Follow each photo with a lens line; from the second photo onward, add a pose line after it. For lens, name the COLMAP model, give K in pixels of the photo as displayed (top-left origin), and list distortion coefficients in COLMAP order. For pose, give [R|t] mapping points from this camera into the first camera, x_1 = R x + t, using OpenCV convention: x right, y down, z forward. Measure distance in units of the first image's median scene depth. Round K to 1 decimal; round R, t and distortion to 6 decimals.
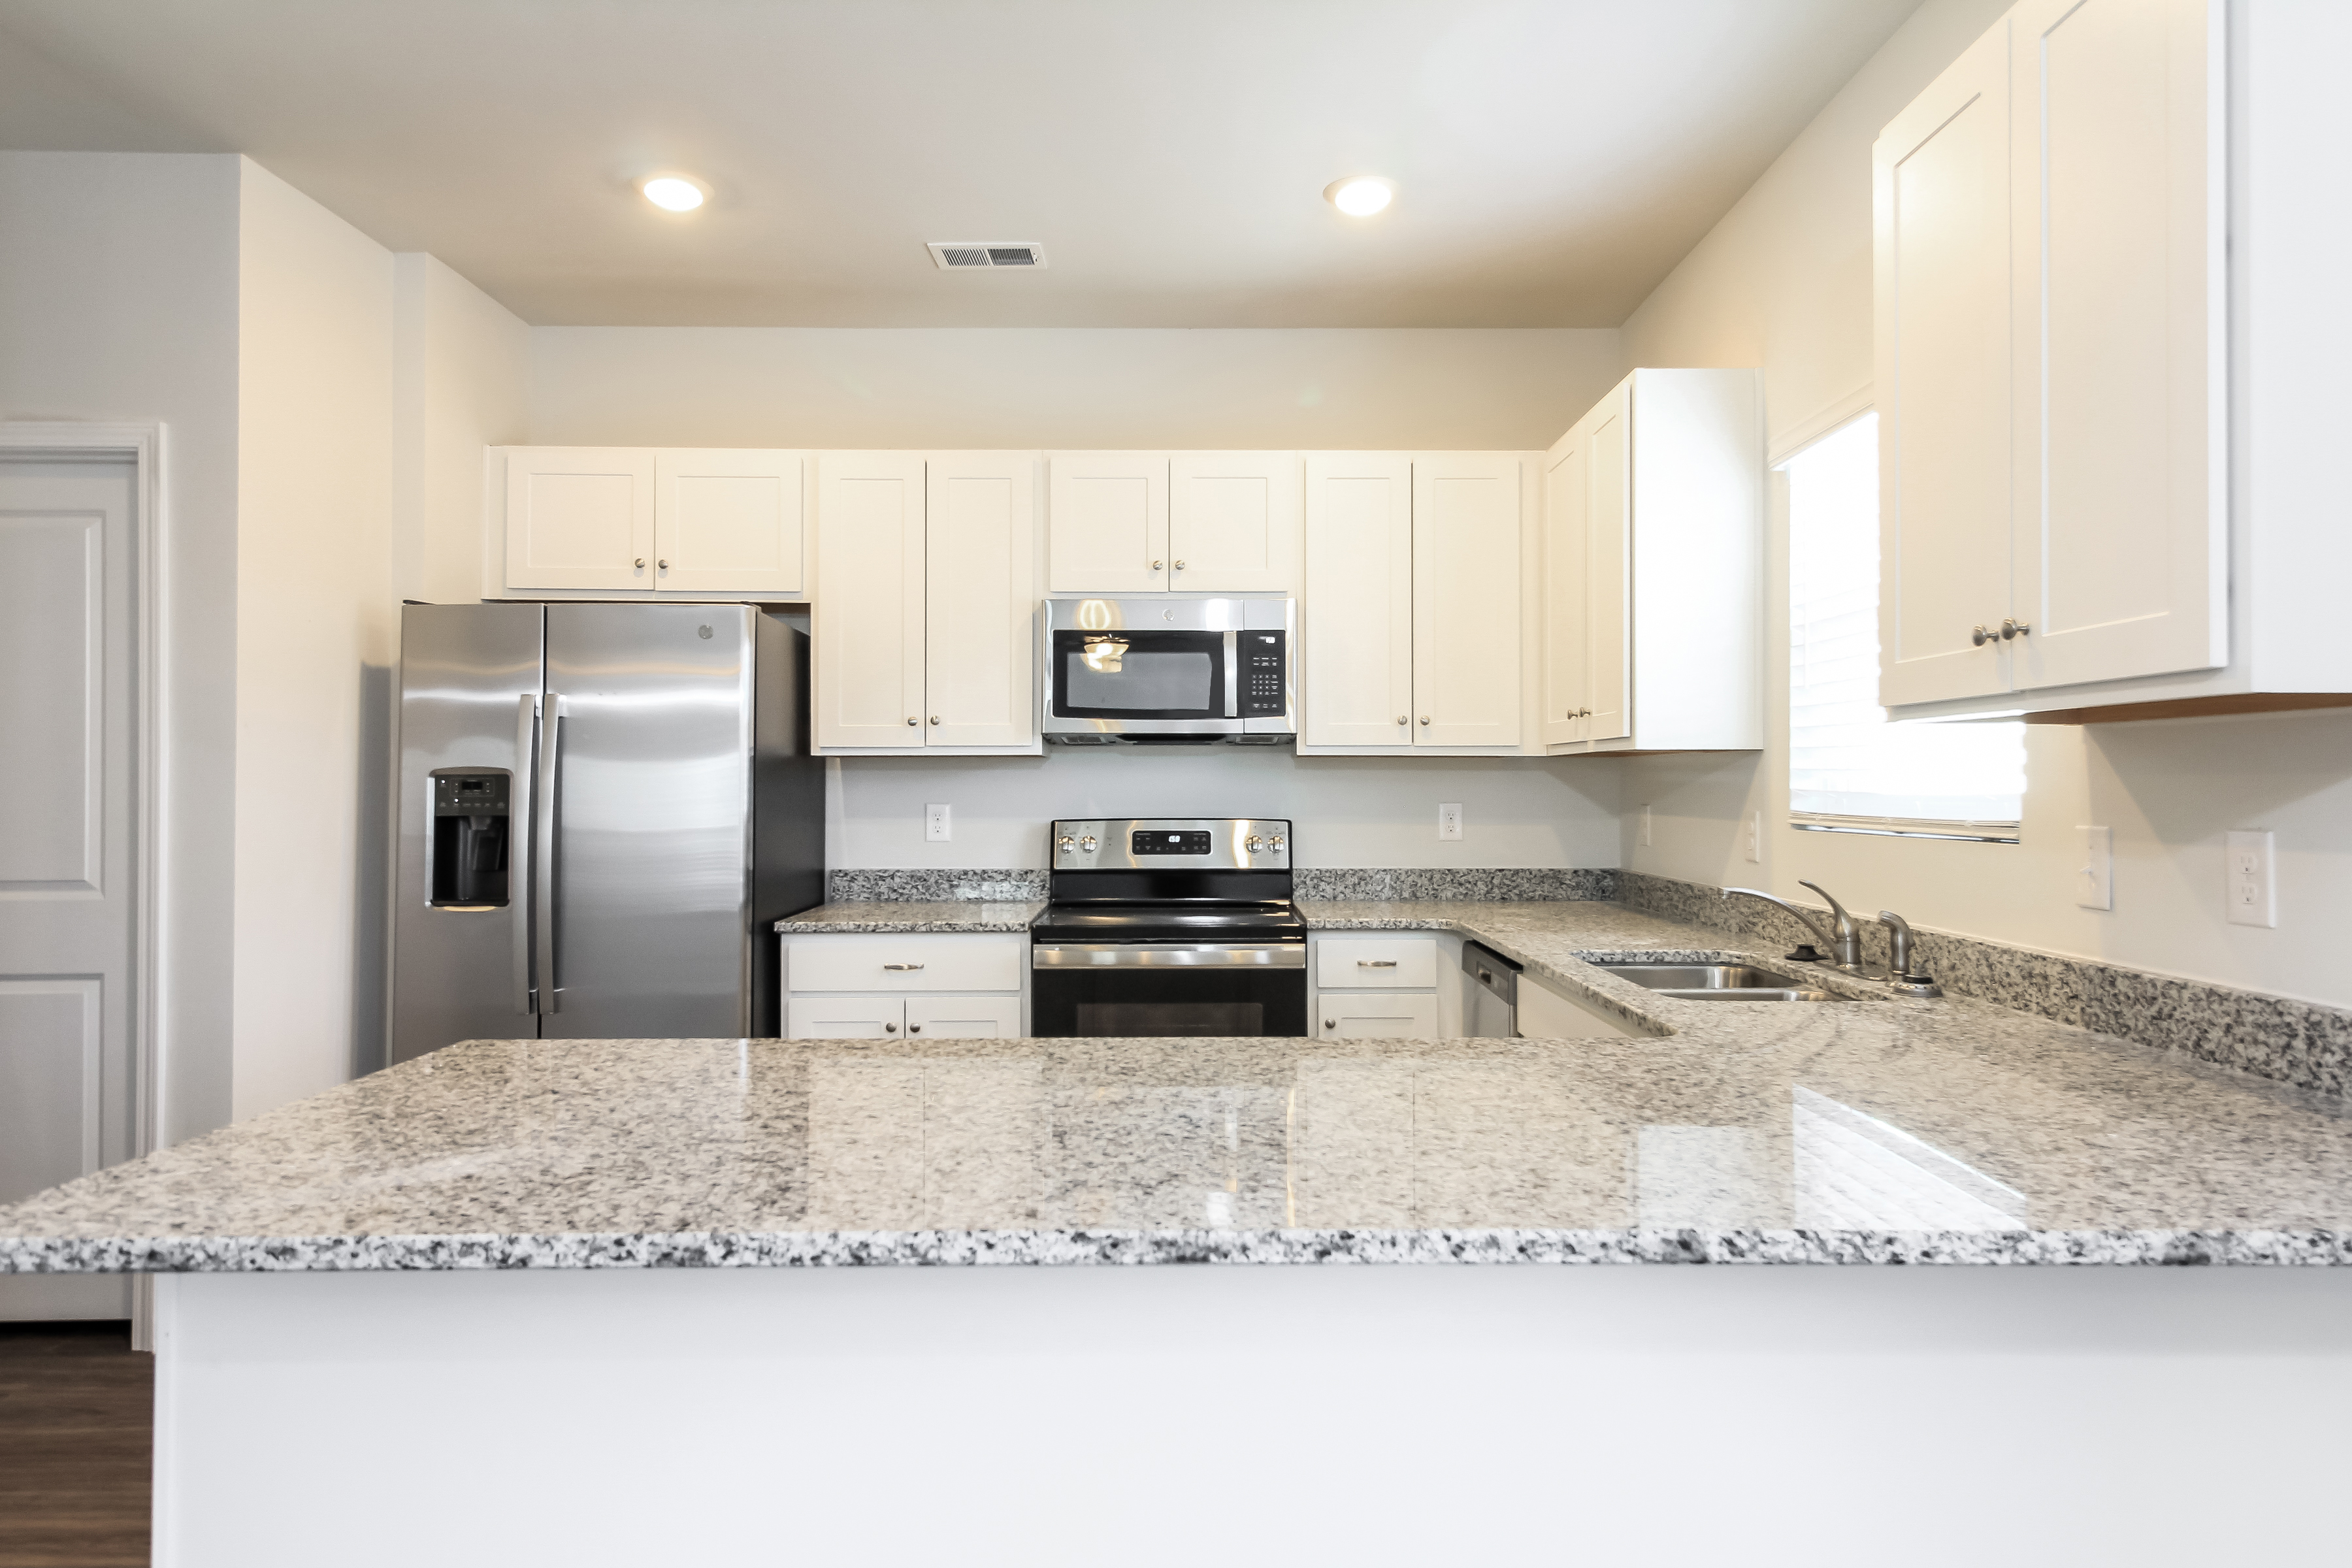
lens RADIAL K [[1400.7, 0, 1178.9], [0, 1400.7, 774.6], [0, 0, 1]] dist [0.007145, -0.000561]
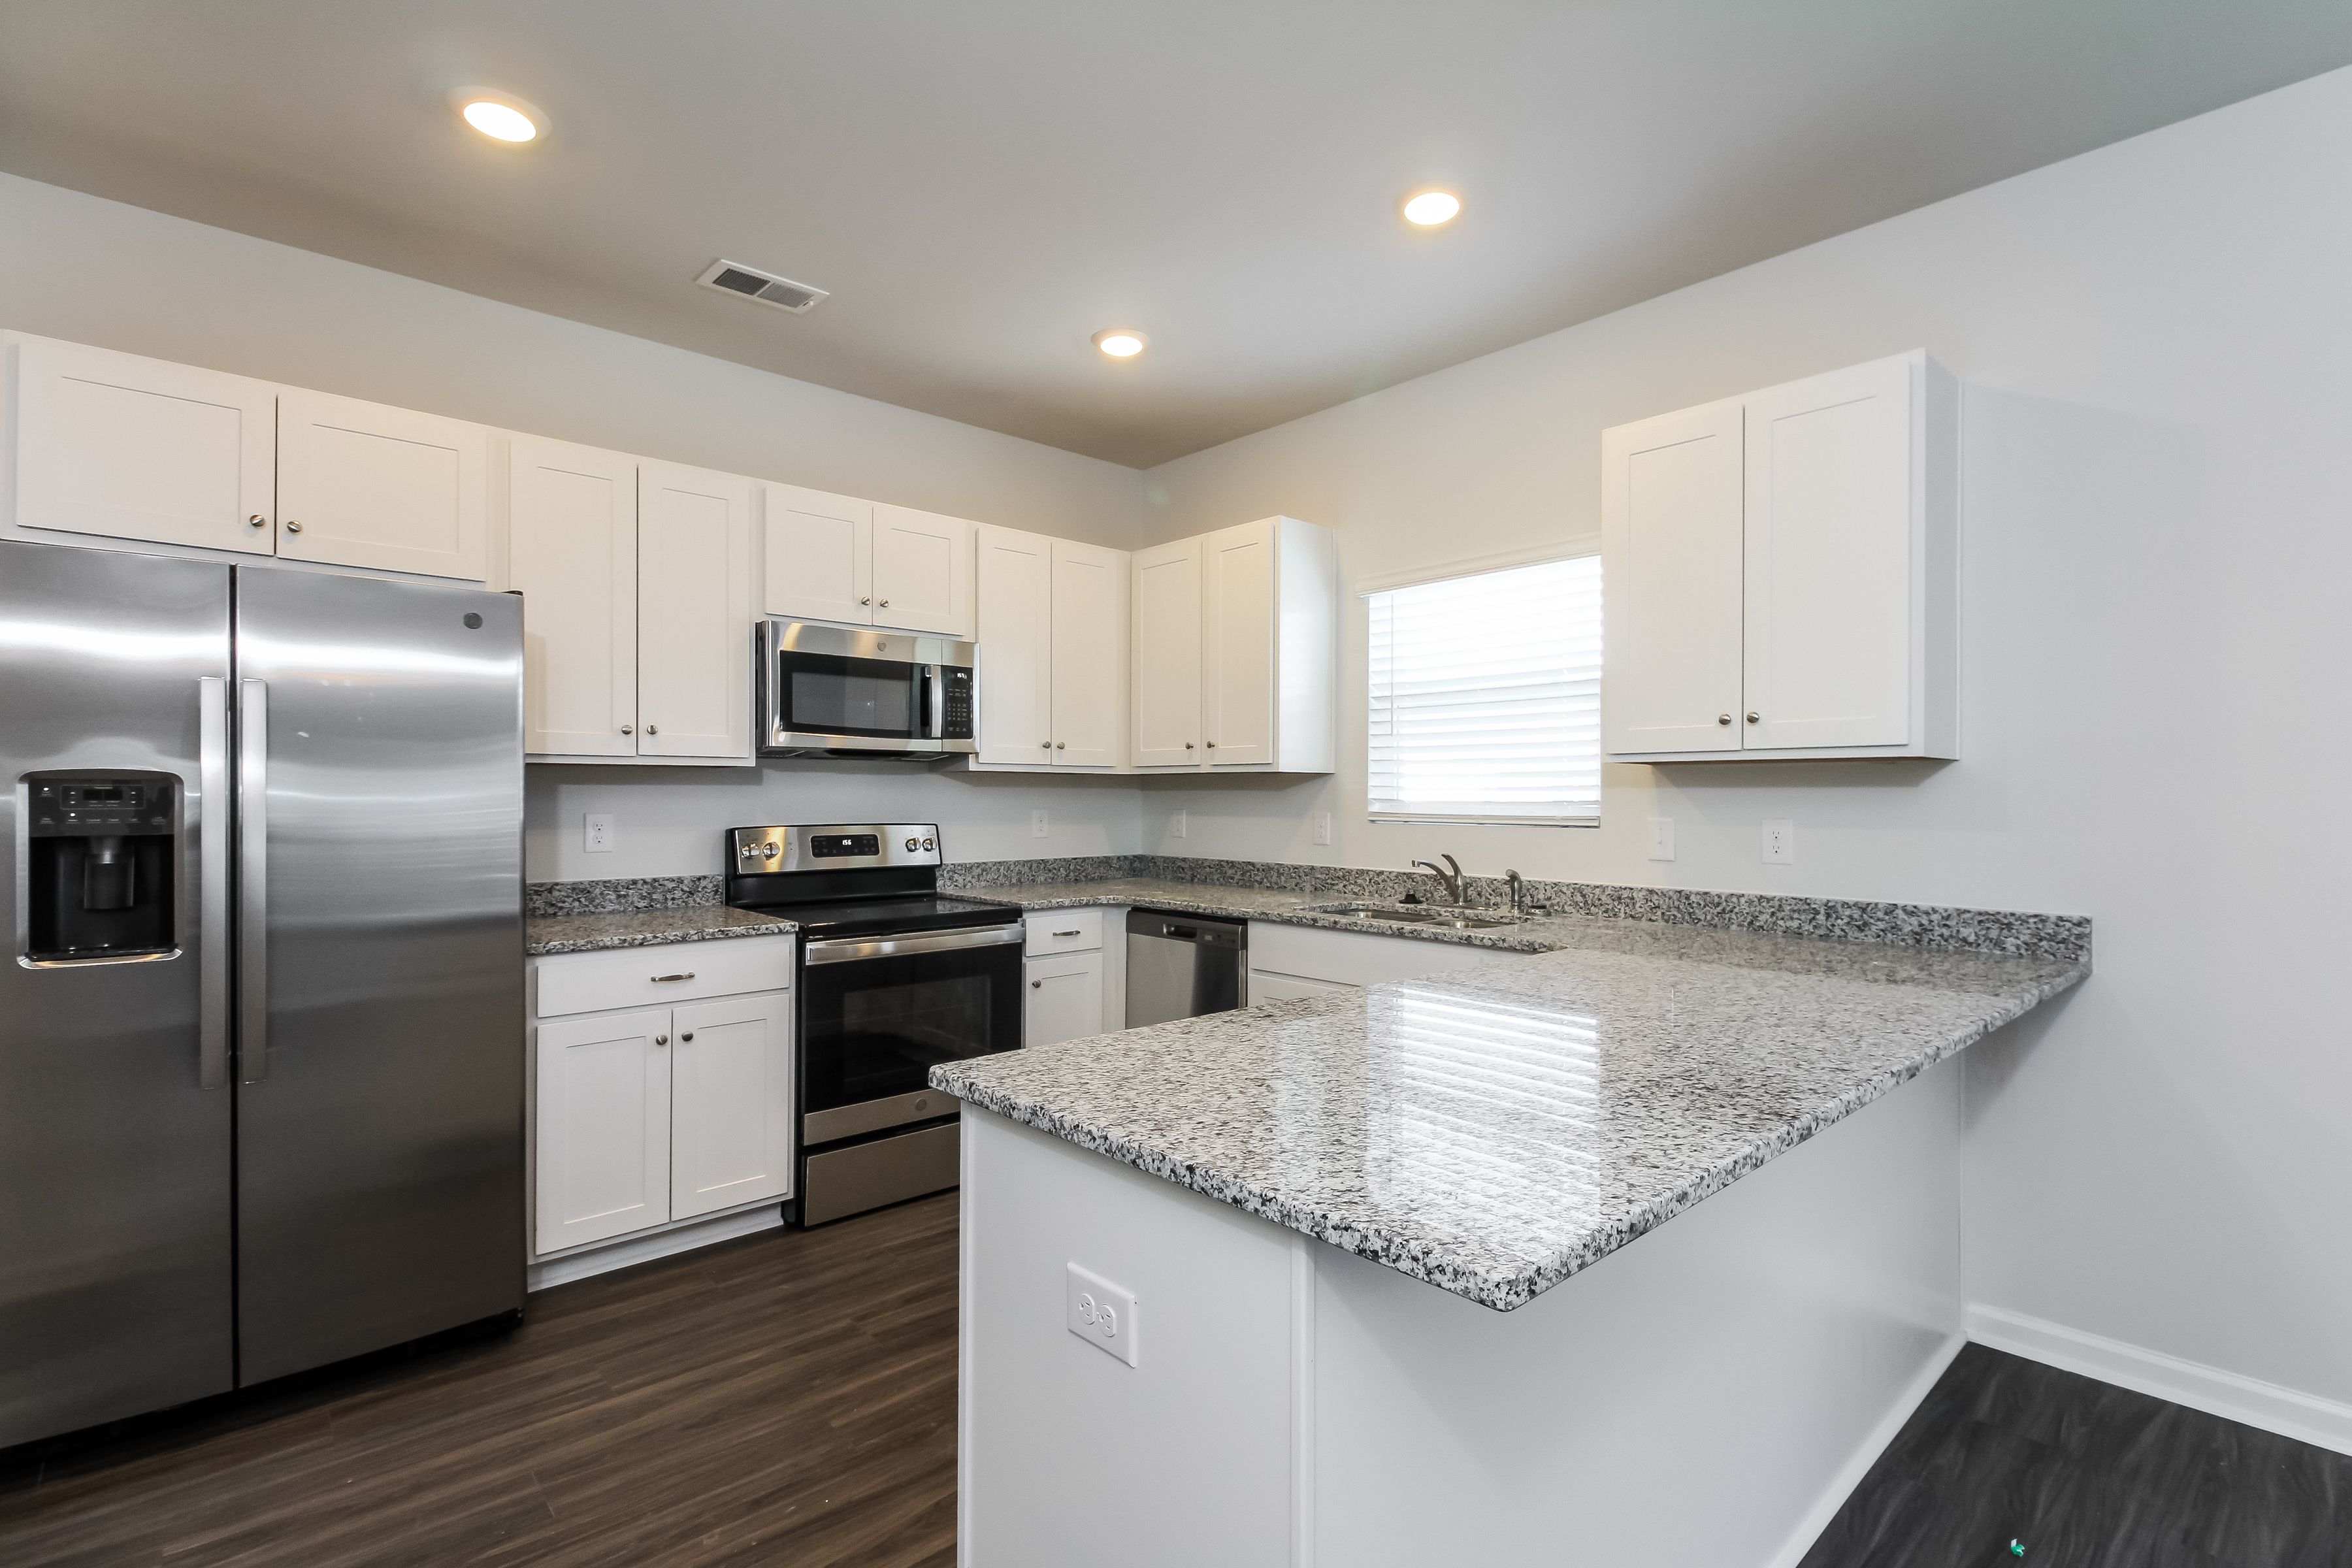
lens RADIAL K [[1102.0, 0, 1177.9], [0, 1102.0, 793.7], [0, 0, 1]] dist [0.005207, 0.000453]
pose [[0.736159, 0.002077, 0.676806, -0.443847], [-0.007071, 0.999964, 0.004624, 0.000501], [-0.676772, -0.008190, 0.736147, 0.173785]]
